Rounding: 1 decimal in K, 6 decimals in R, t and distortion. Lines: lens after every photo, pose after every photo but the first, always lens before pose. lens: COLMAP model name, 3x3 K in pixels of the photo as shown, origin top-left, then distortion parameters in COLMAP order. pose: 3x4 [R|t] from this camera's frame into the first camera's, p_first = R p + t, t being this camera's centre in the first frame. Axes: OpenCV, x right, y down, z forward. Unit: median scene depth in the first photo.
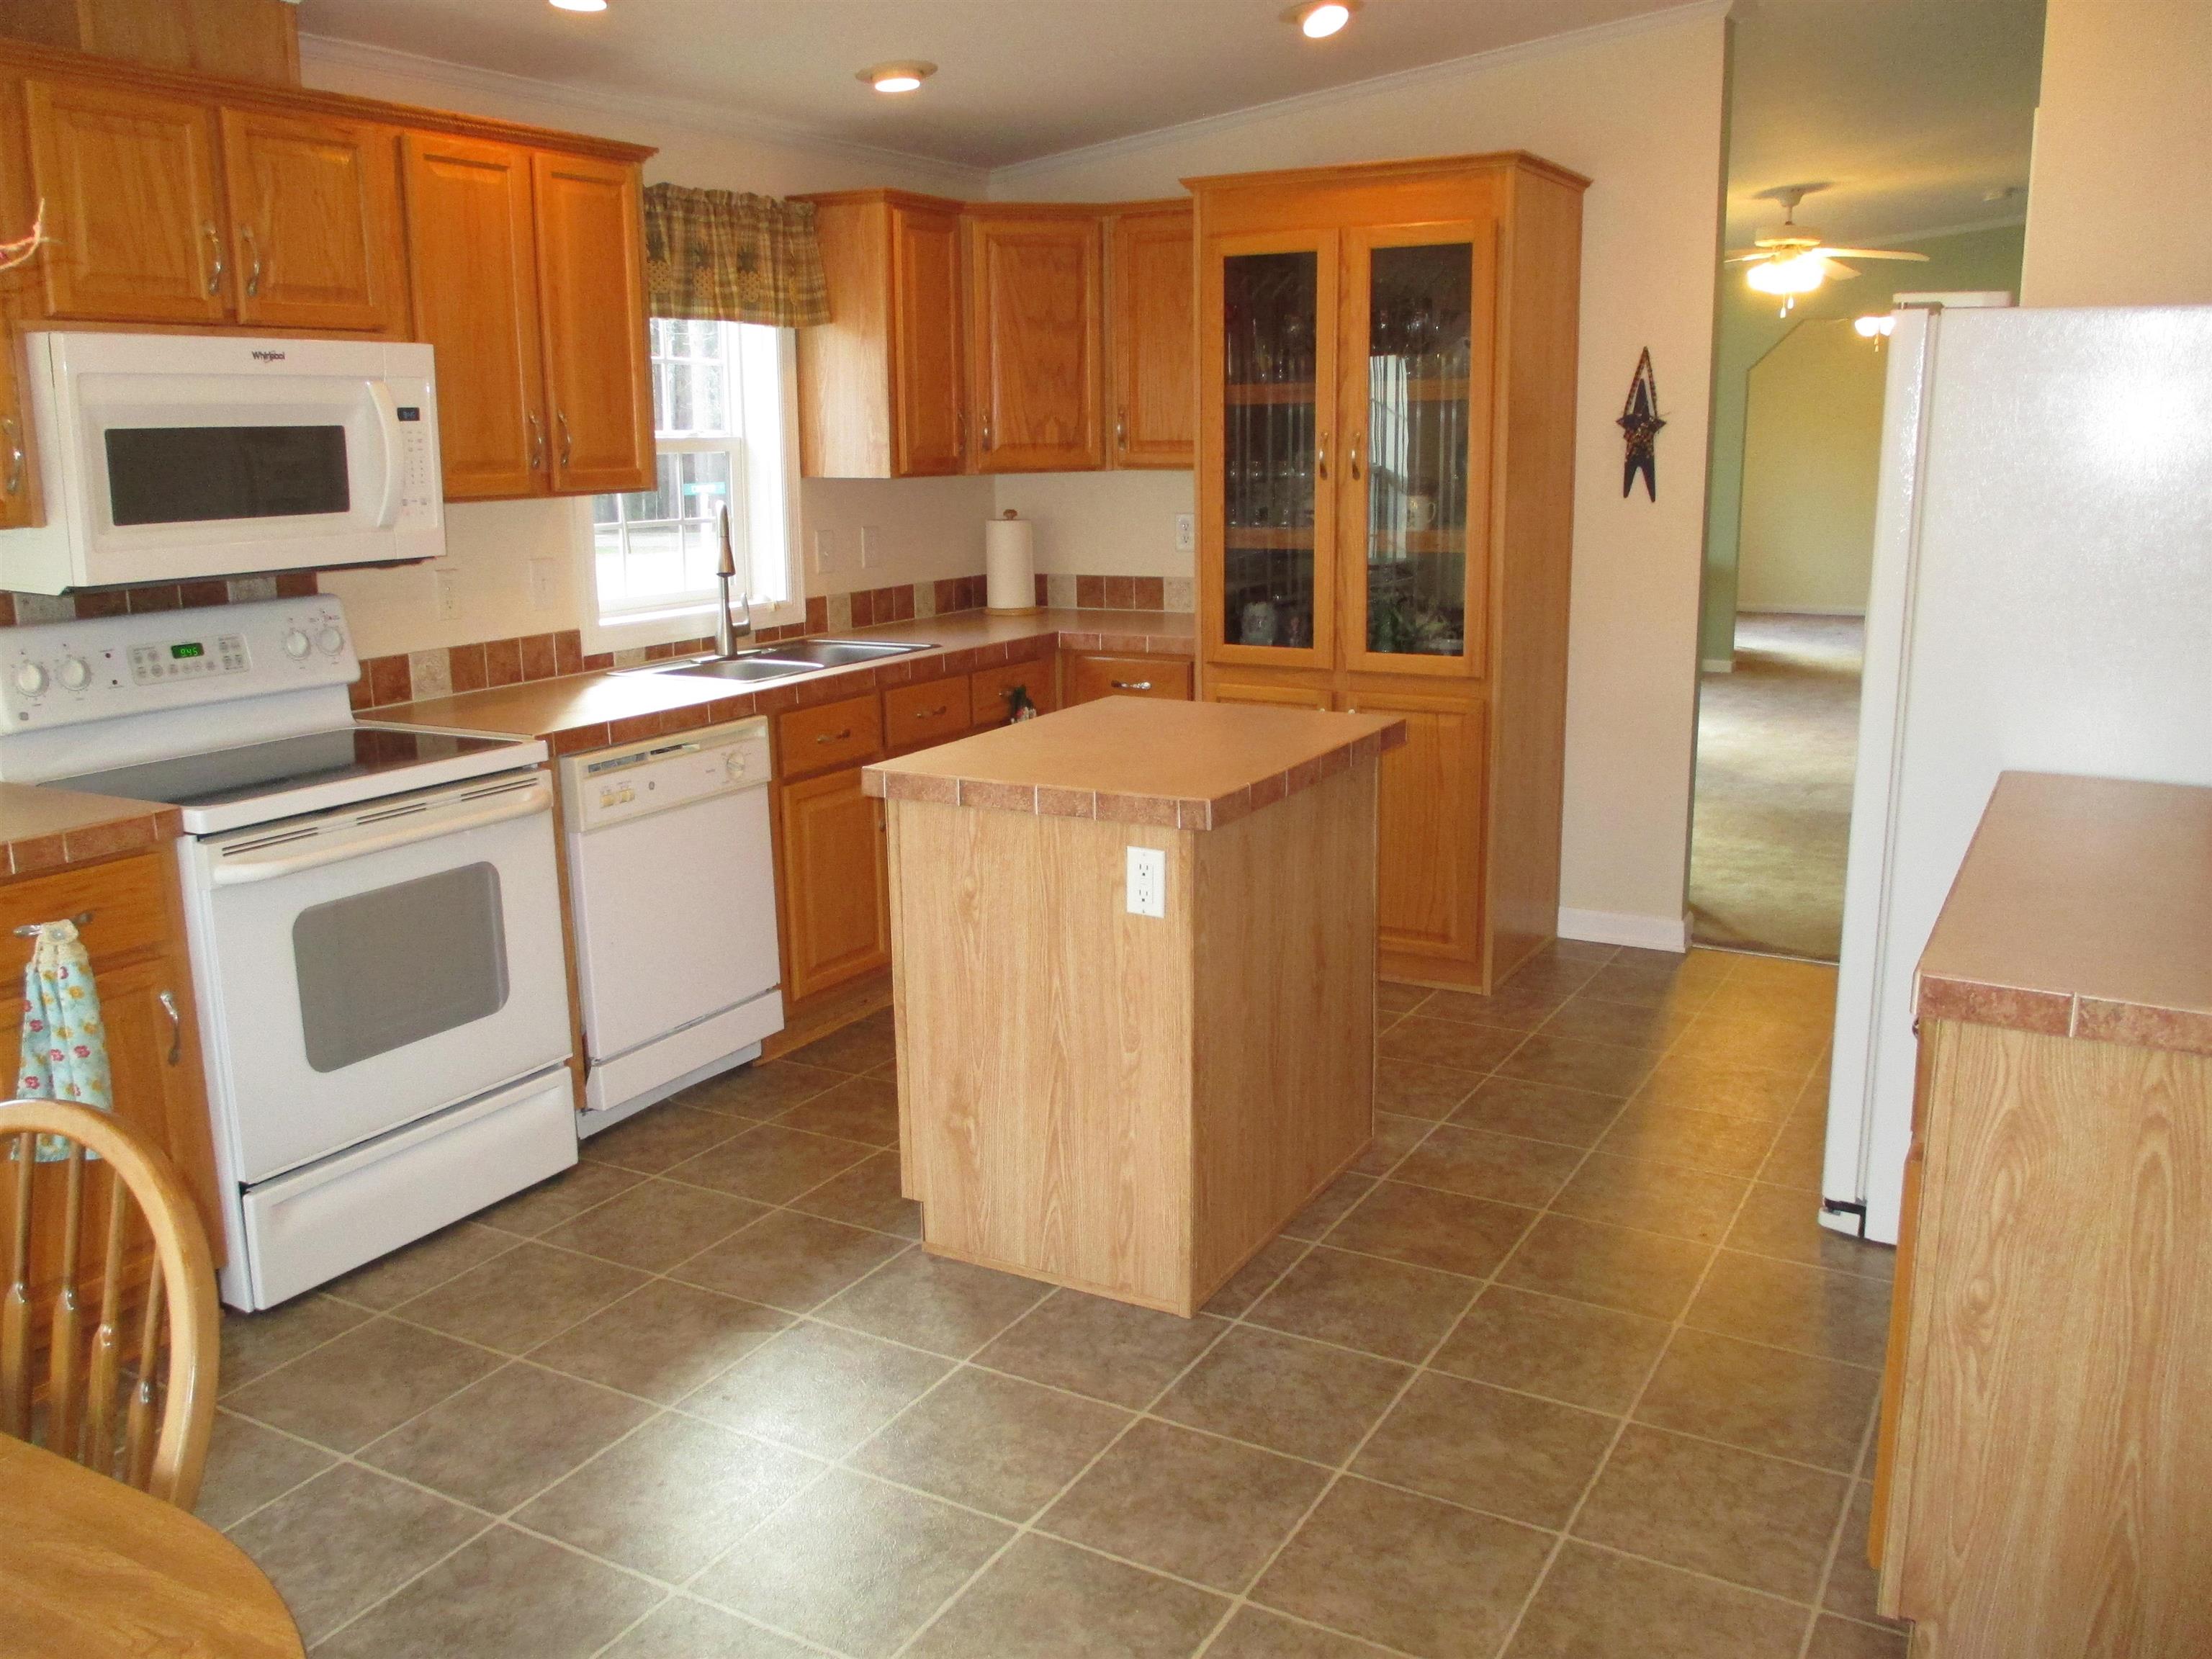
lens RADIAL K [[1822.5, 0, 1112.7], [0, 1822.5, 824.0], [0, 0, 1]] dist [-0.042849, 0.013378]
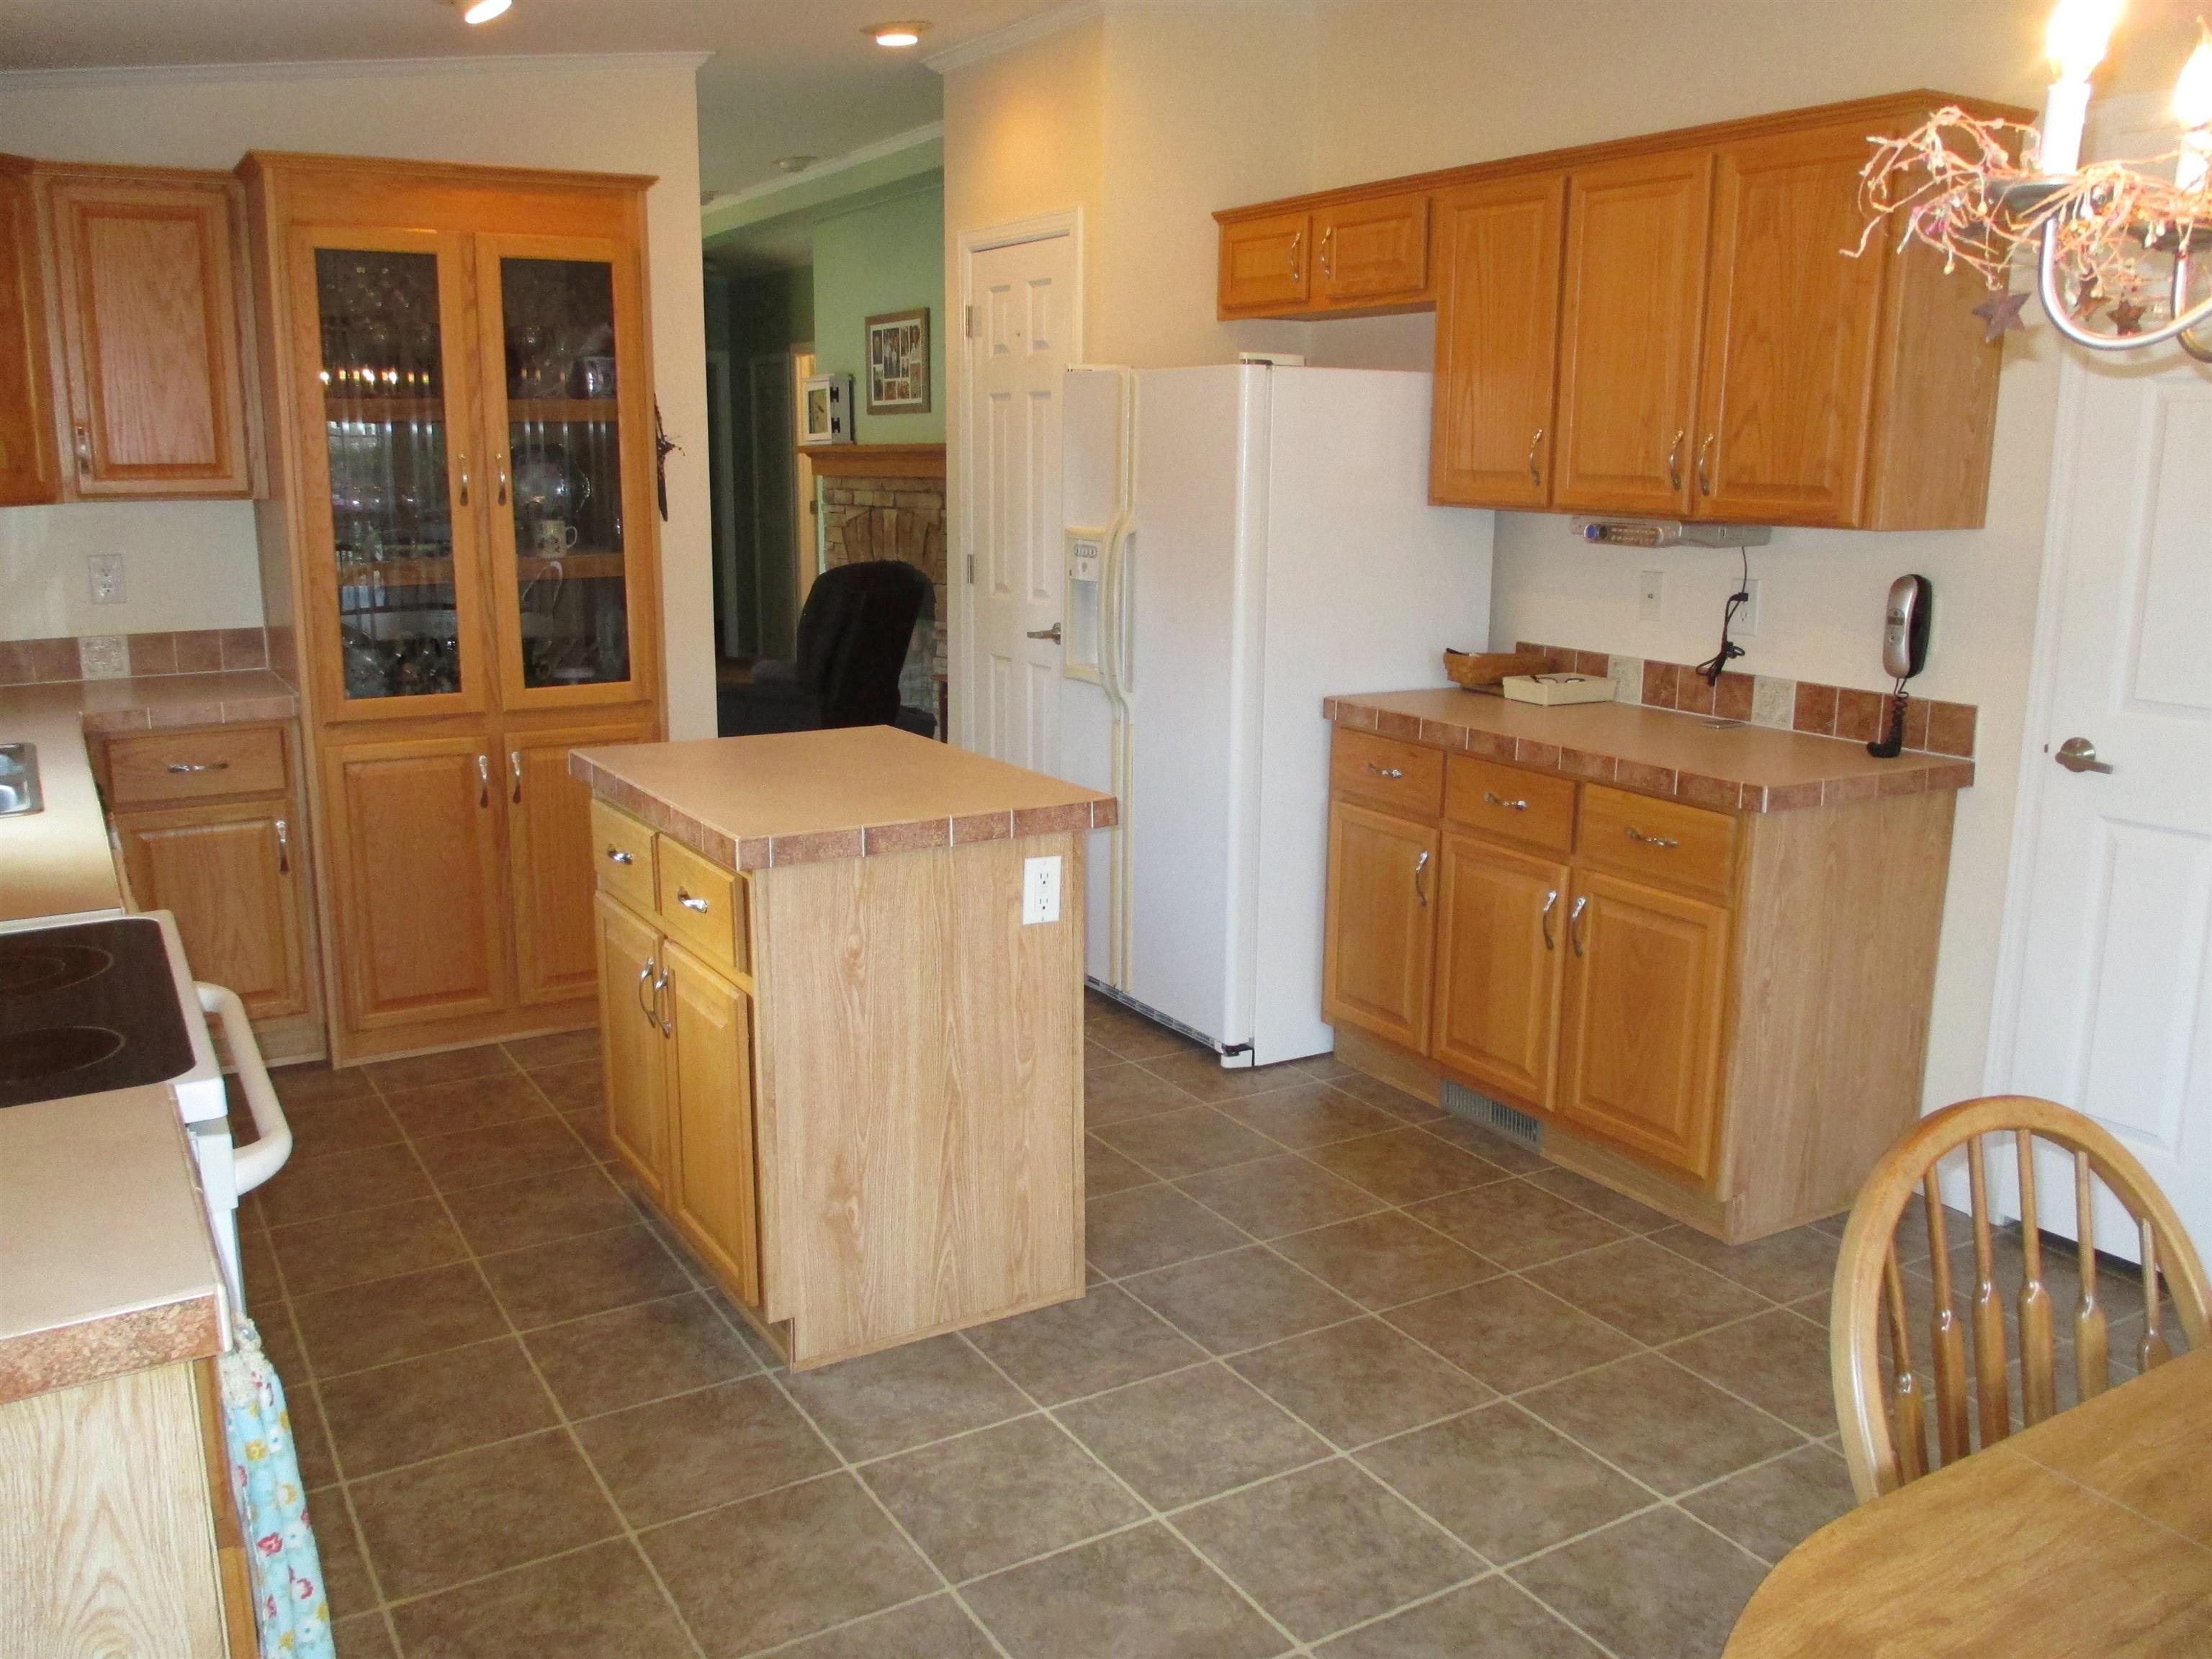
lens RADIAL K [[1822.5, 0, 1112.7], [0, 1822.5, 824.0], [0, 0, 1]] dist [-0.042849, 0.013378]
pose [[0.496773, -0.164501, 0.852148, -0.783257], [0.175593, 0.980617, 0.086936, -0.081898], [-0.849931, 0.106444, 0.516030, 0.408106]]
